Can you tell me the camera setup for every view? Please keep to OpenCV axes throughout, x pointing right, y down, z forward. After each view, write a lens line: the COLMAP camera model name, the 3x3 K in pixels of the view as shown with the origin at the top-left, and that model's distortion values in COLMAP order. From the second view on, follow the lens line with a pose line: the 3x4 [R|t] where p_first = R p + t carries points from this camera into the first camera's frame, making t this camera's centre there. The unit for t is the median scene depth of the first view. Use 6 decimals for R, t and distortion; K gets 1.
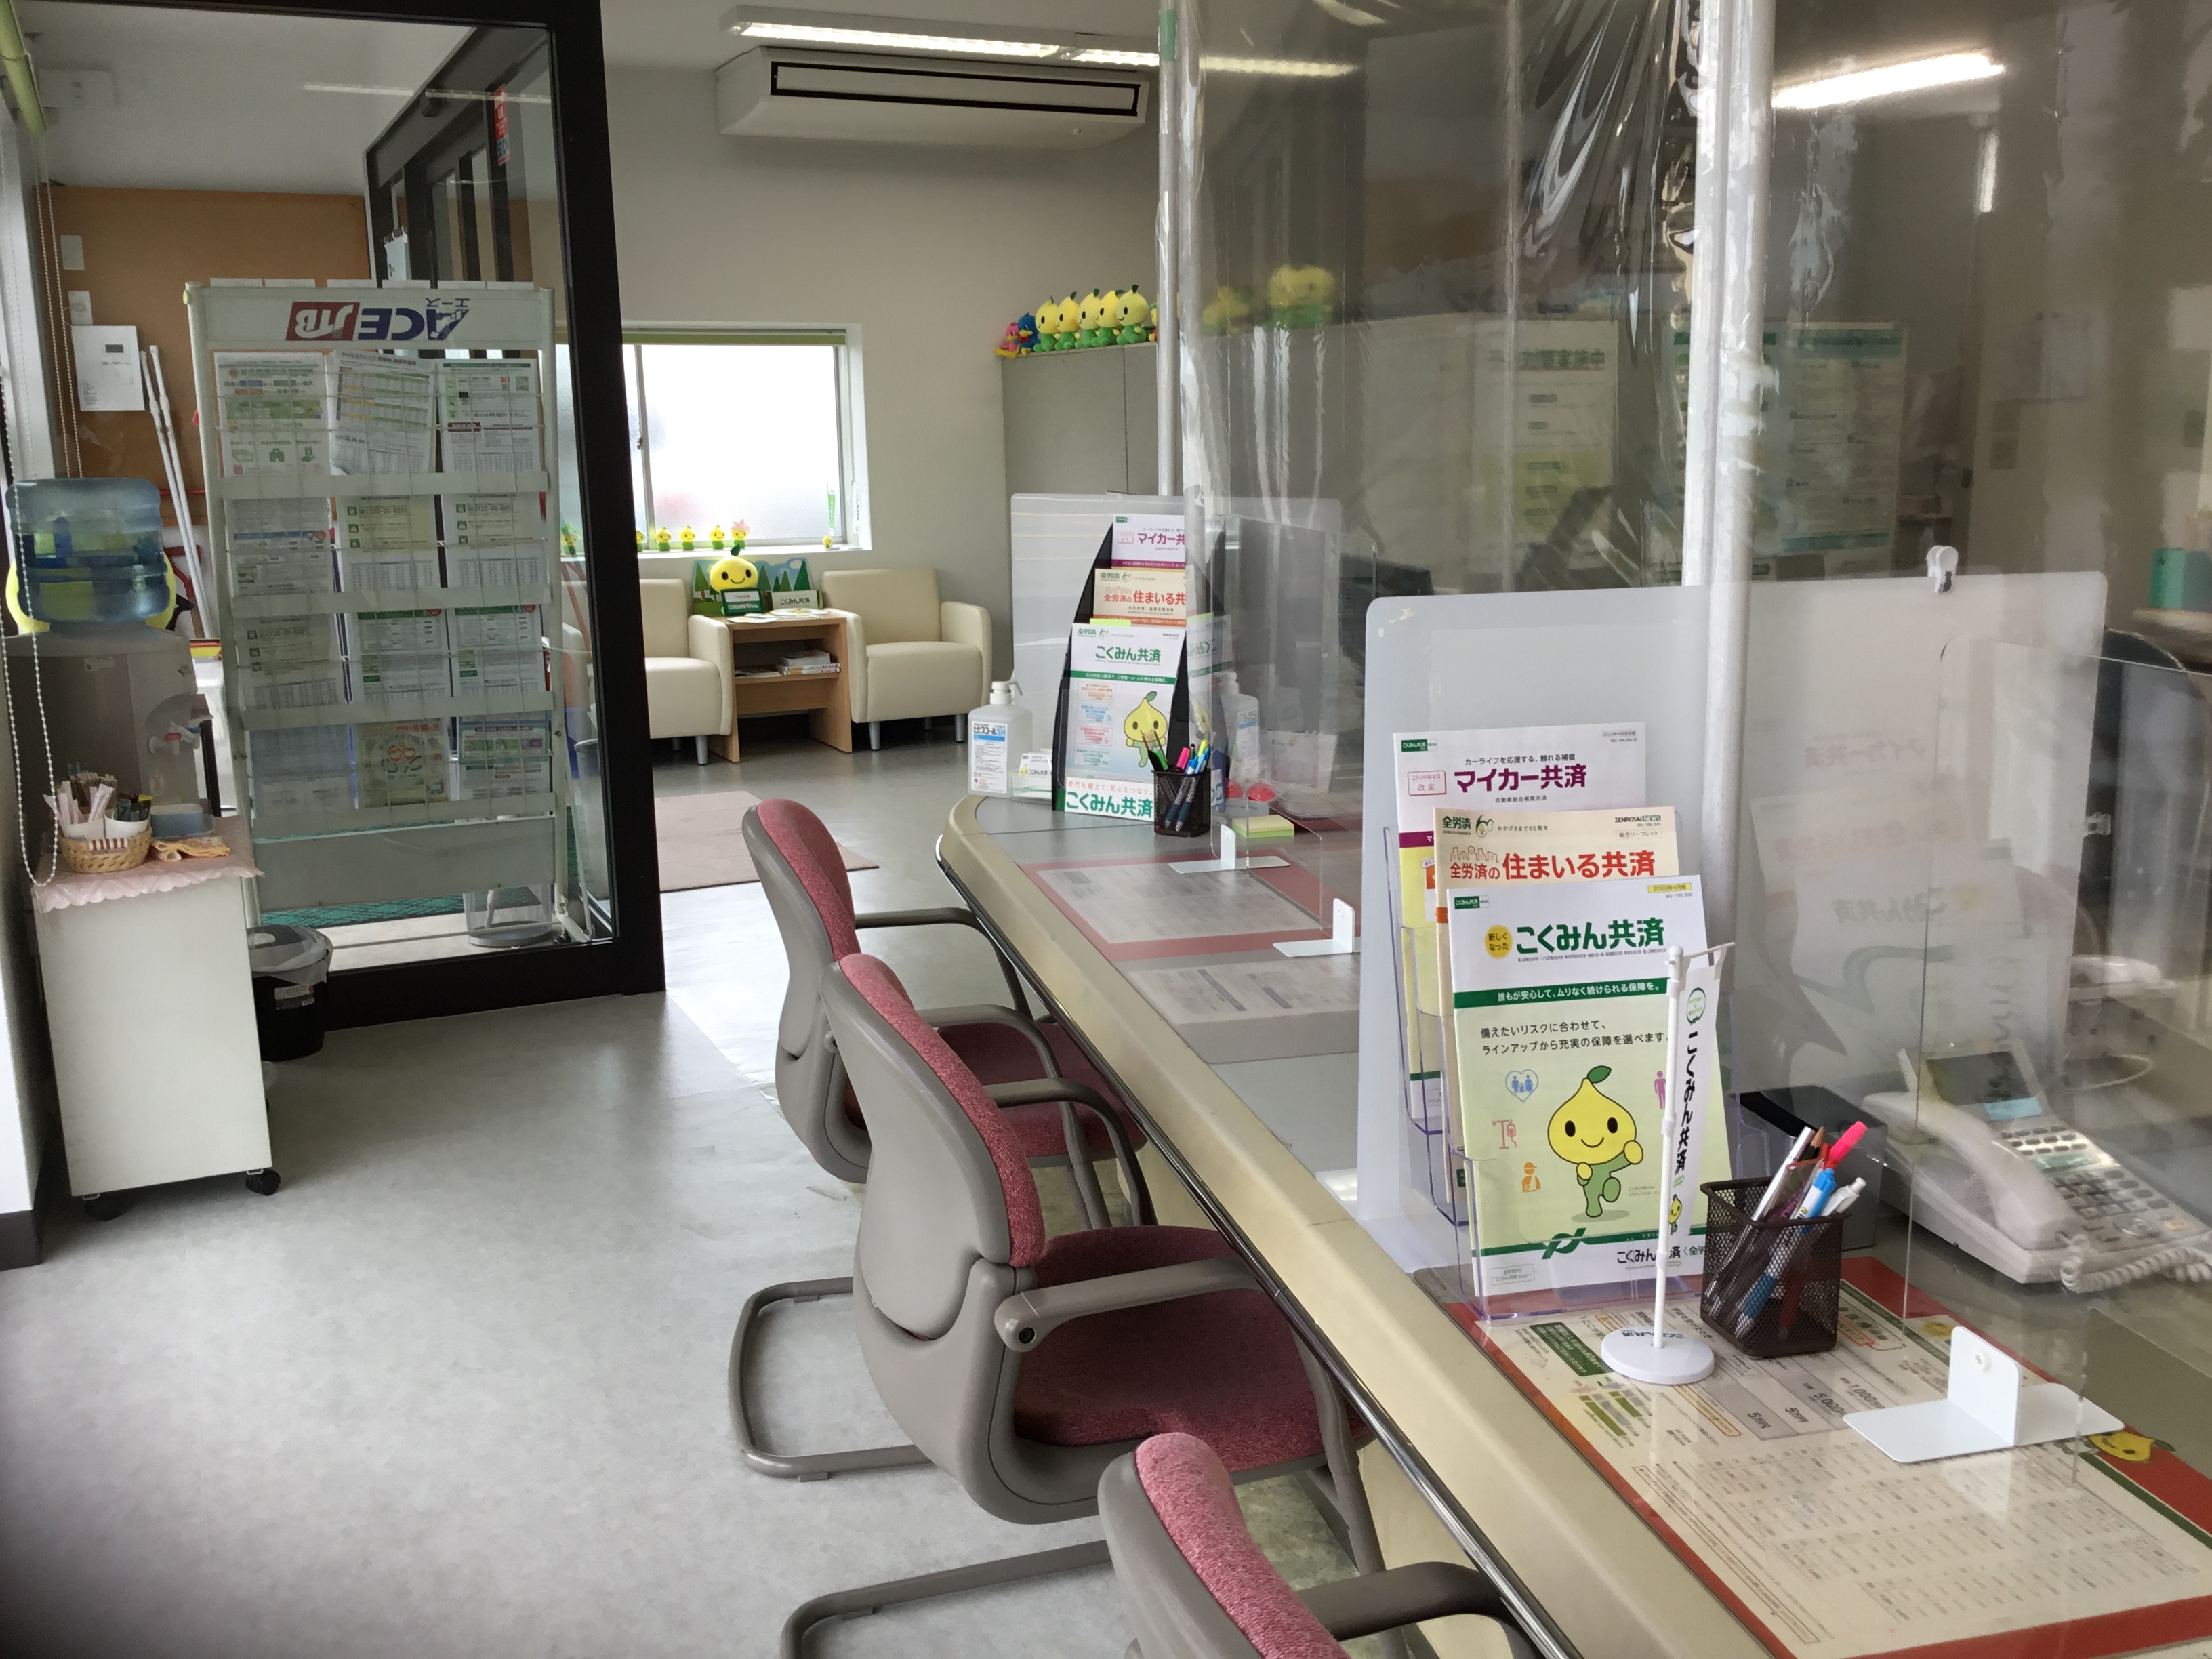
lens RADIAL K [[1999.7, 0, 1107.7], [0, 1999.7, 828.0], [0, 0, 1]] dist [0.005050, 0.000903]
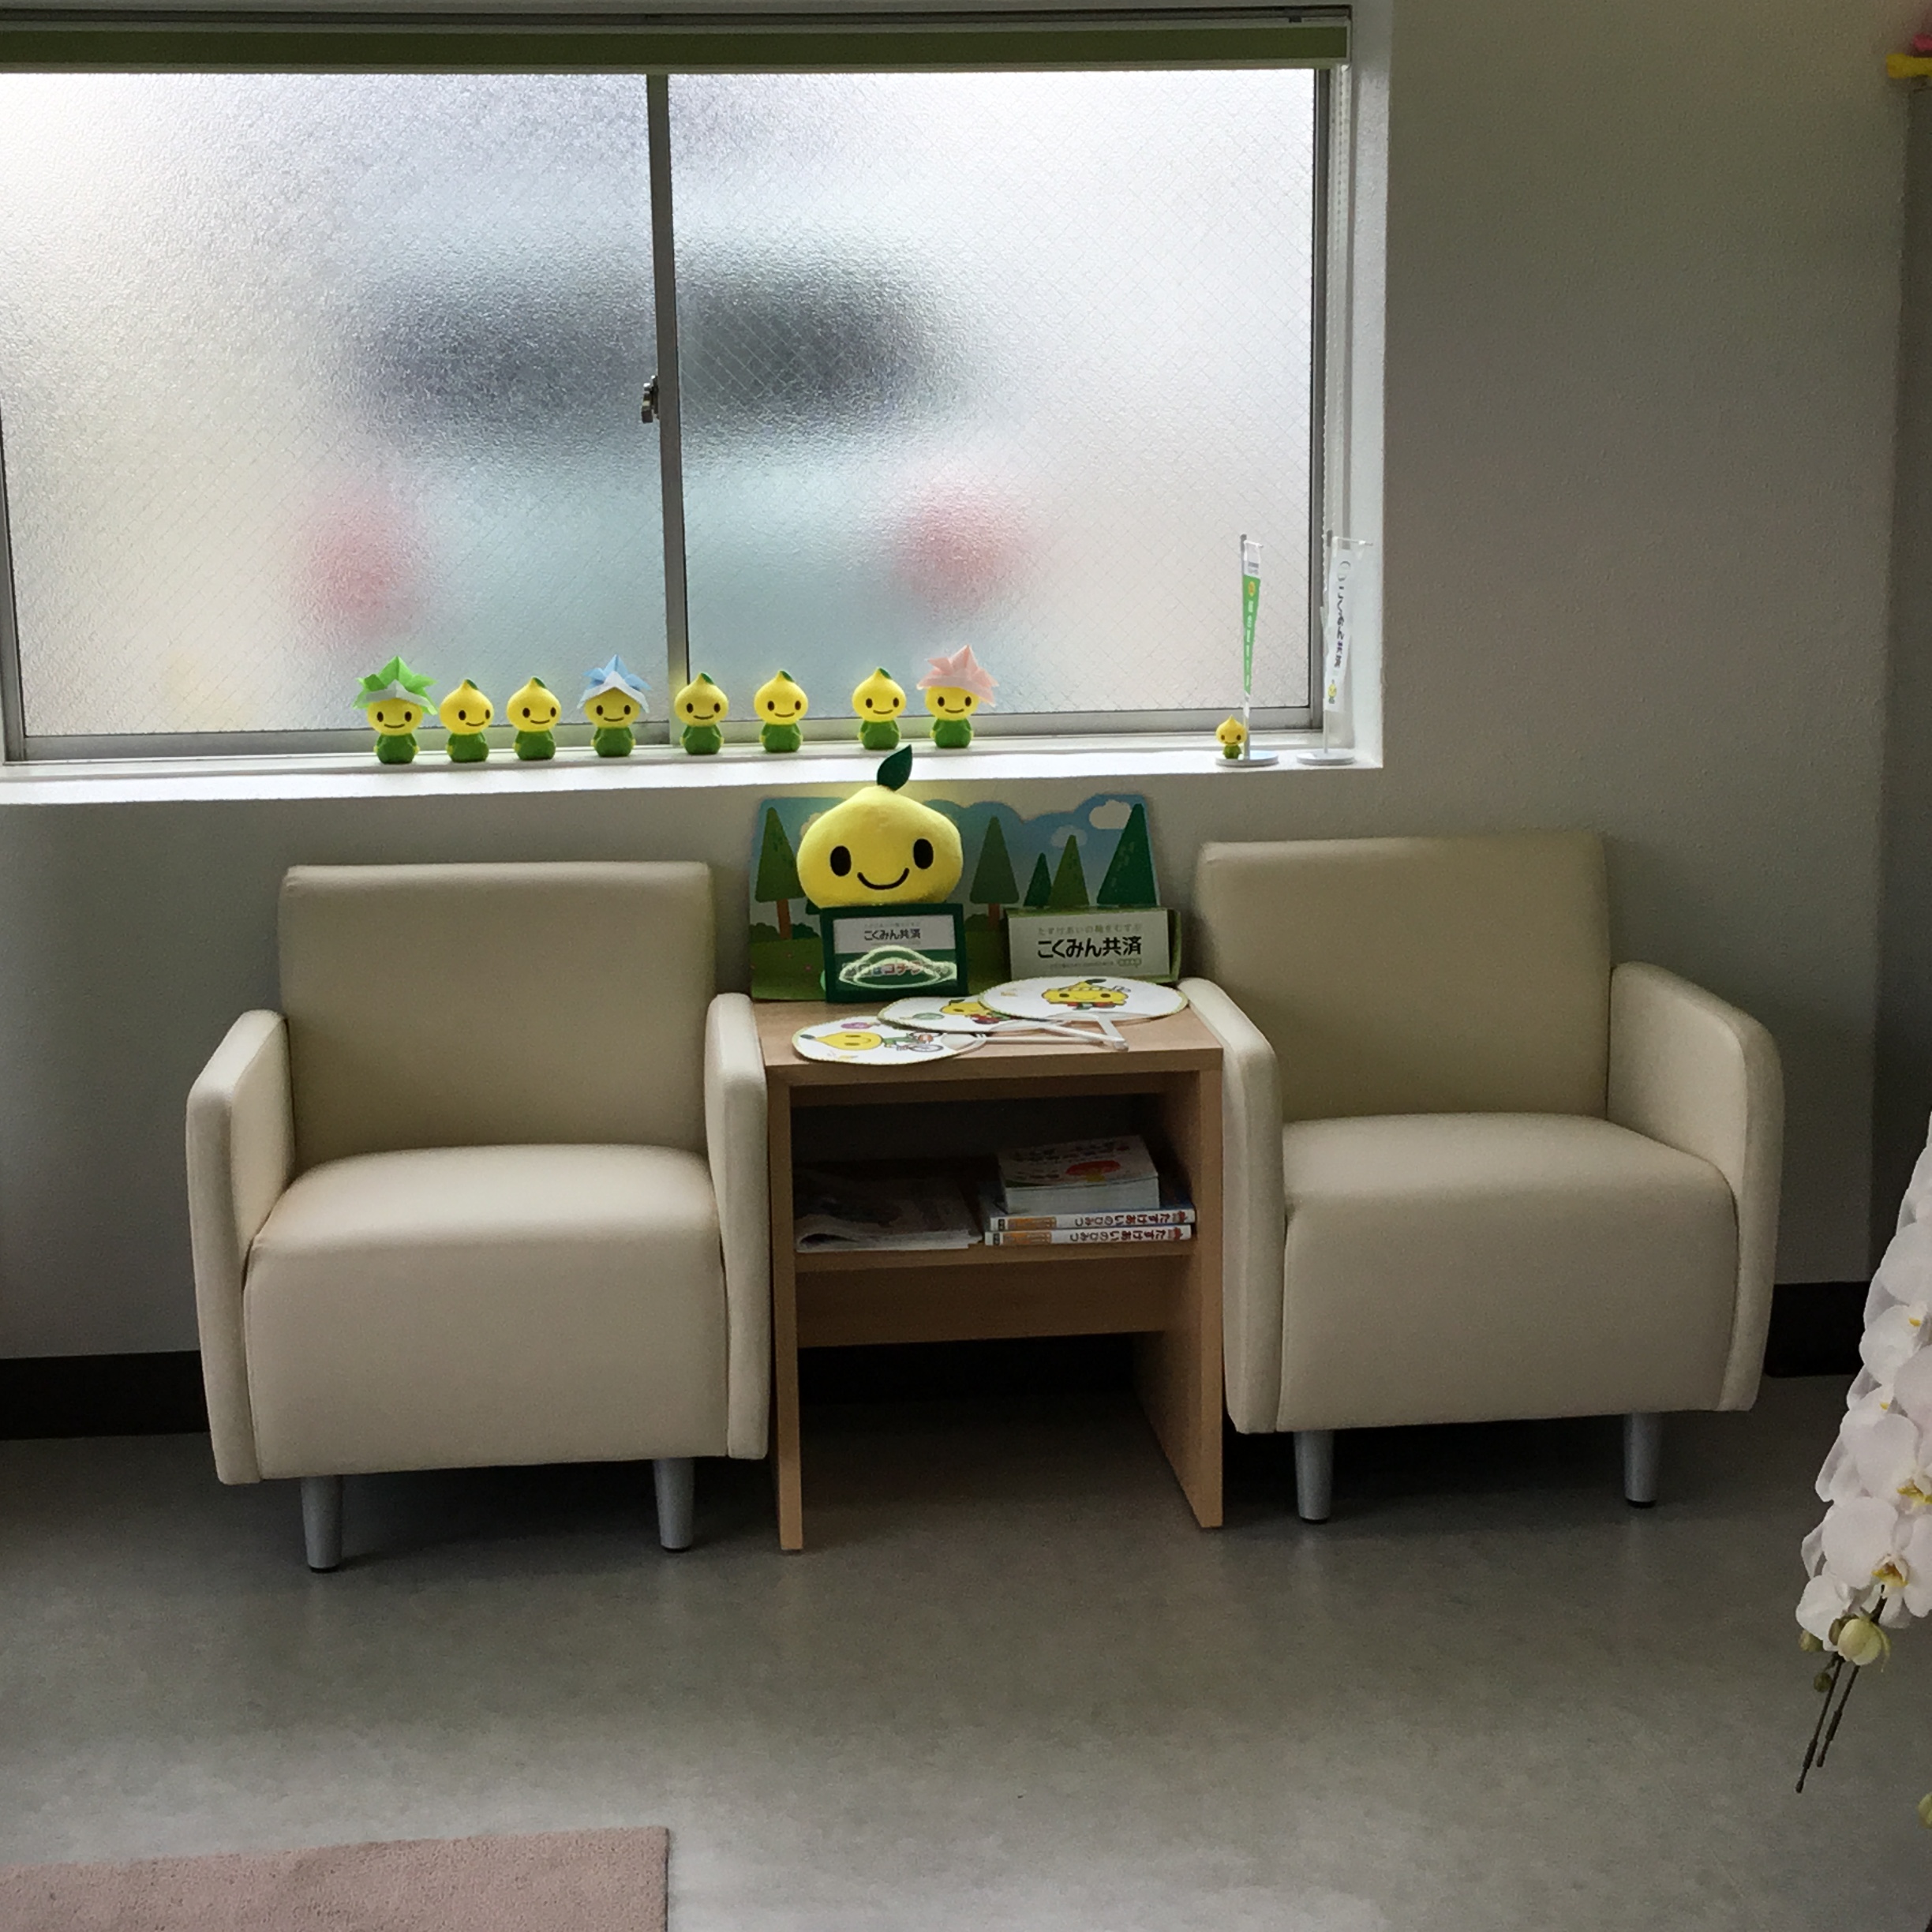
lens RADIAL K [[3133.3, 0, 964.4], [0, 3133.3, 963.4], [0, 0, 1]] dist [0.051995, 0.000000]
pose [[0.936321, 0.059643, -0.346042, -0.017422], [-0.062446, 0.998044, 0.003054, -0.112645], [0.345547, 0.018749, 0.938214, 0.577507]]
